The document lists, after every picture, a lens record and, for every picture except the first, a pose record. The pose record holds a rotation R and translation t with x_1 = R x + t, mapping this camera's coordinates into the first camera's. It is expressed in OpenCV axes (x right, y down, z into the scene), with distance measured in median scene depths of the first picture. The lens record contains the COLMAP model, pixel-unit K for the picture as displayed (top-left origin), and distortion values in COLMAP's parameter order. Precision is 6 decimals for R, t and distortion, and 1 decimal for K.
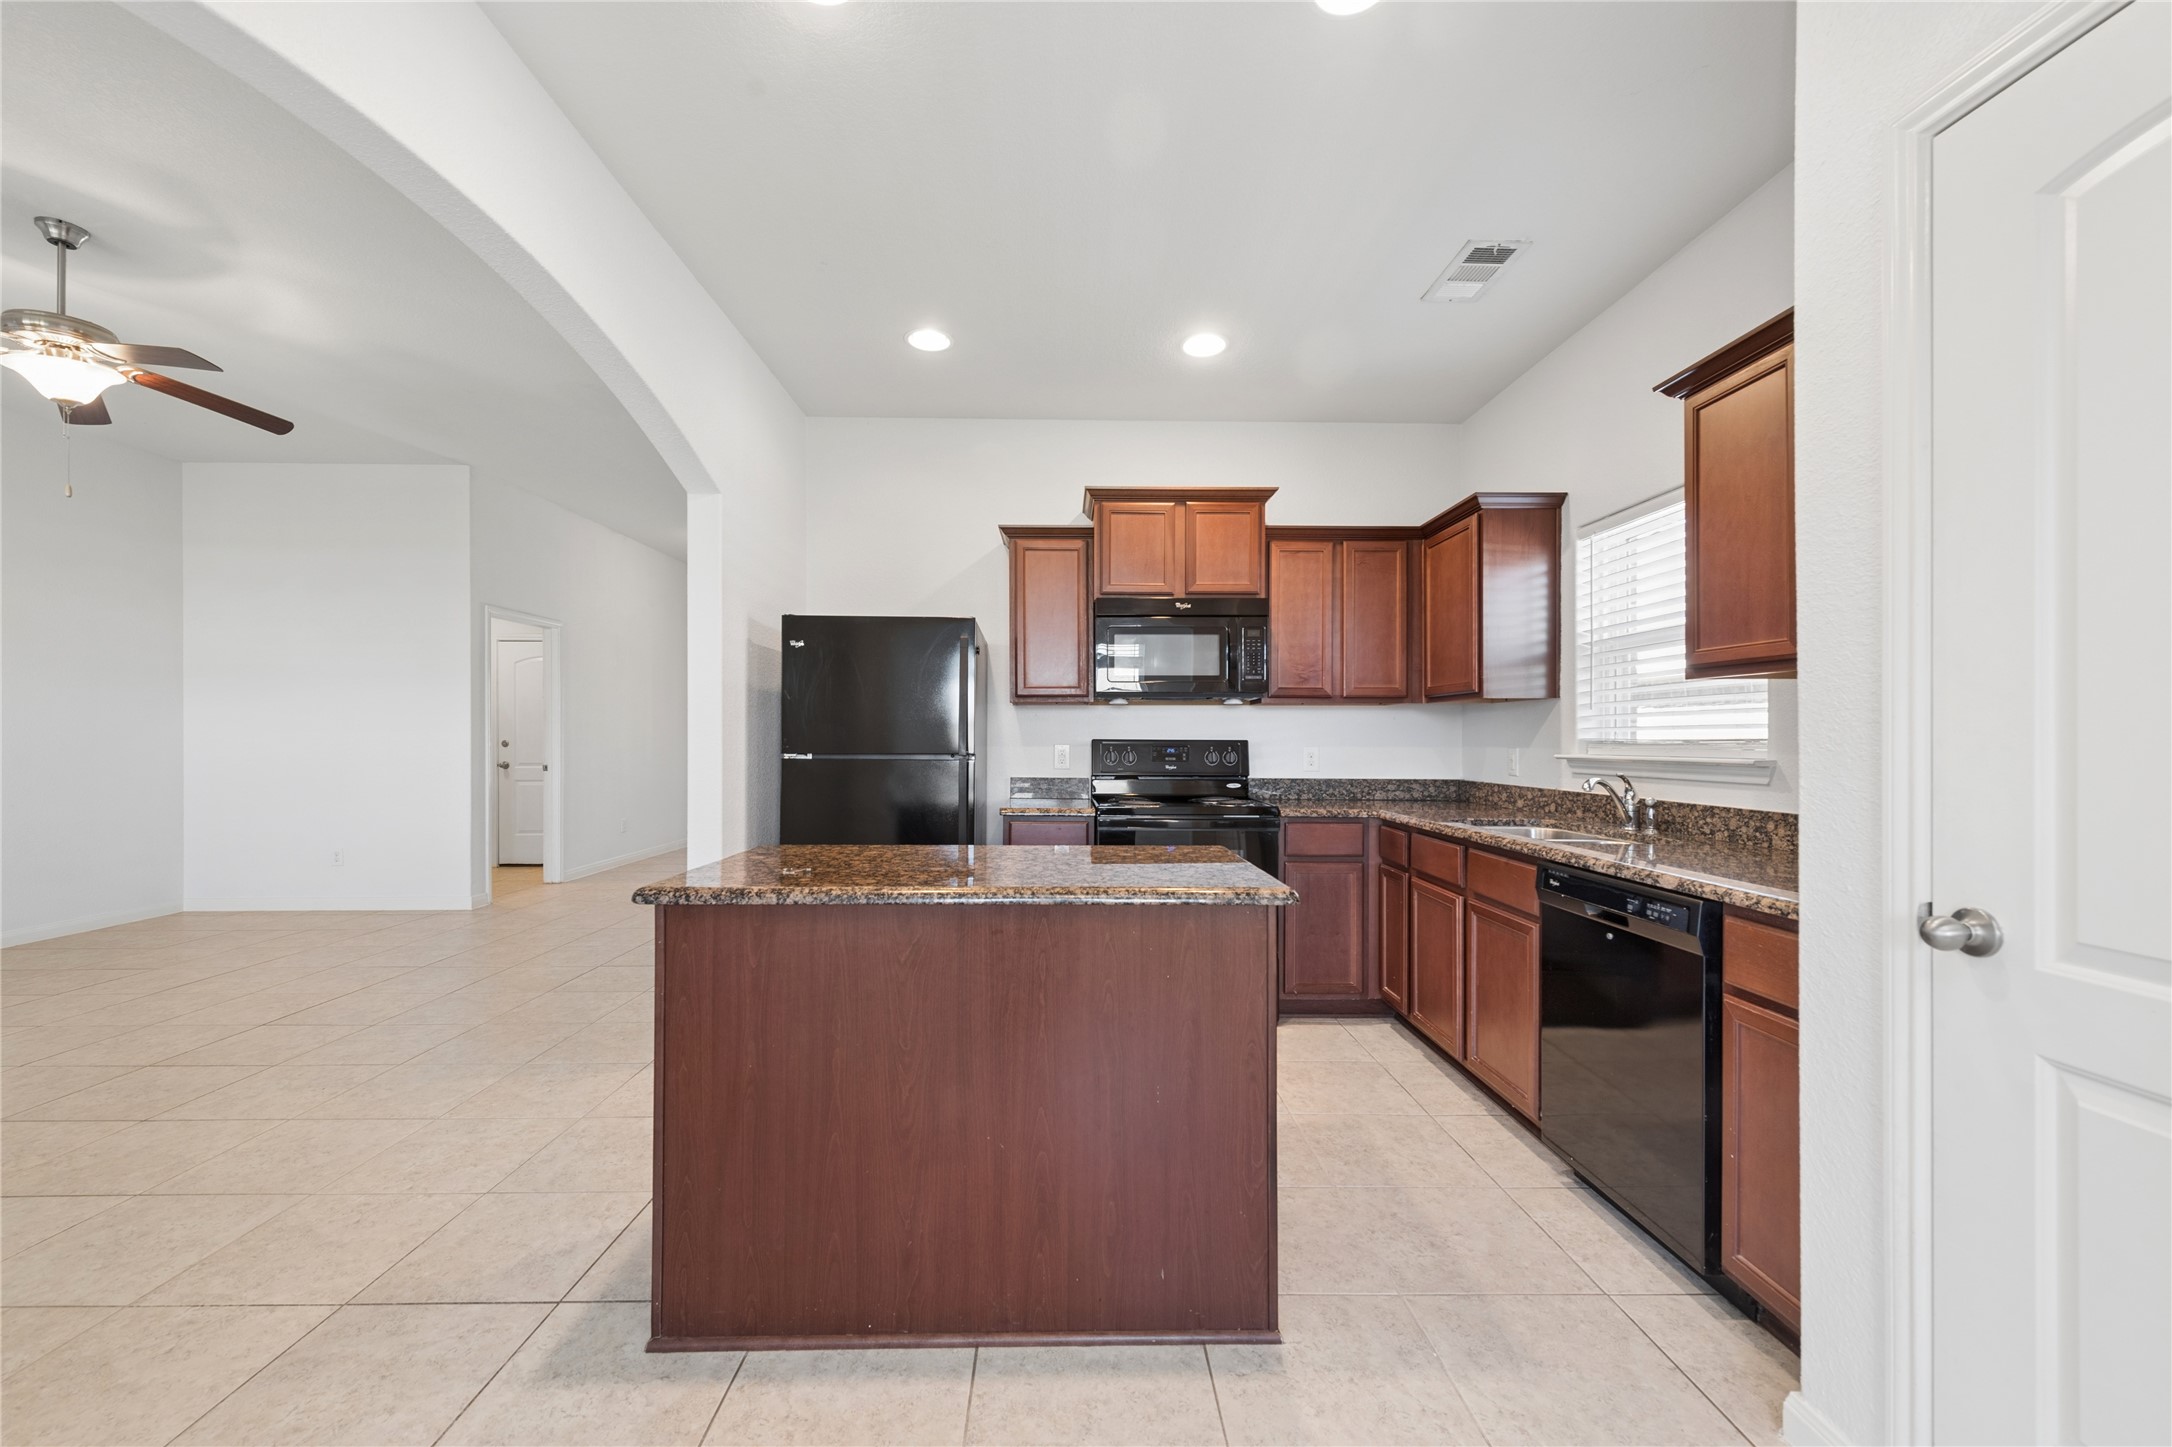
lens RADIAL K [[862.1, 0, 1083.8], [0, 862.1, 745.7], [0, 0, 1]] dist [0.012936, -0.000131]
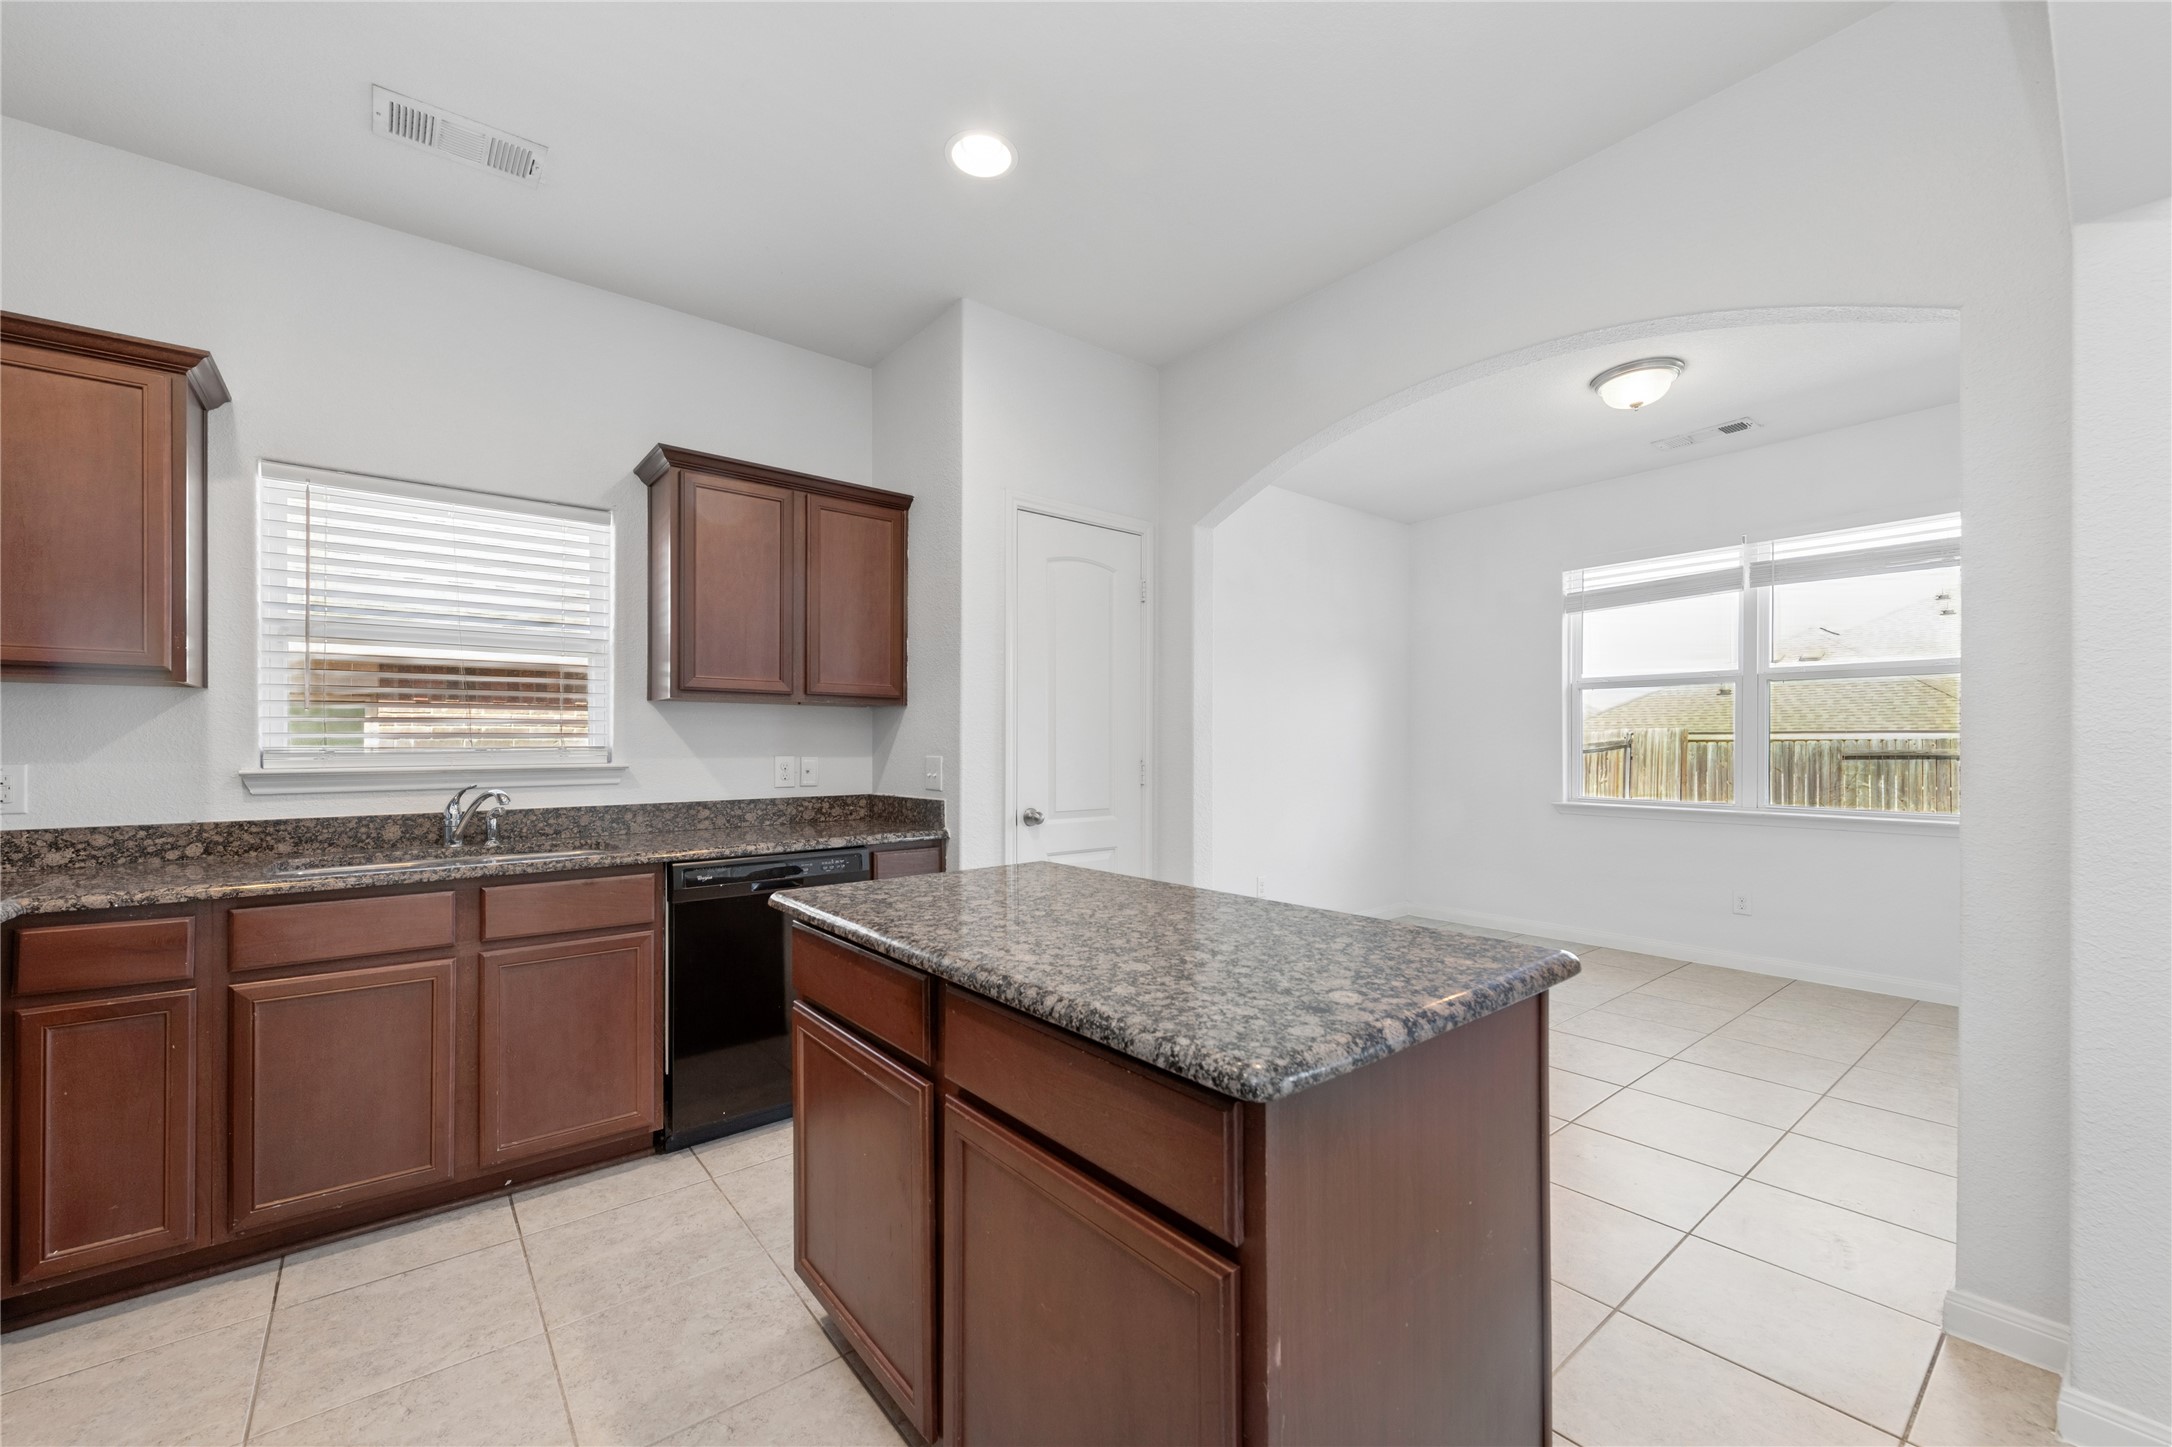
lens RADIAL K [[862.1, 0, 1083.8], [0, 862.1, 745.7], [0, 0, 1]] dist [0.012936, -0.000131]
pose [[-0.609044, -0.004353, 0.793124, -0.444985], [0.005714, 0.999935, 0.009875, -0.013027], [-0.793116, 0.010546, -0.608980, 0.925598]]
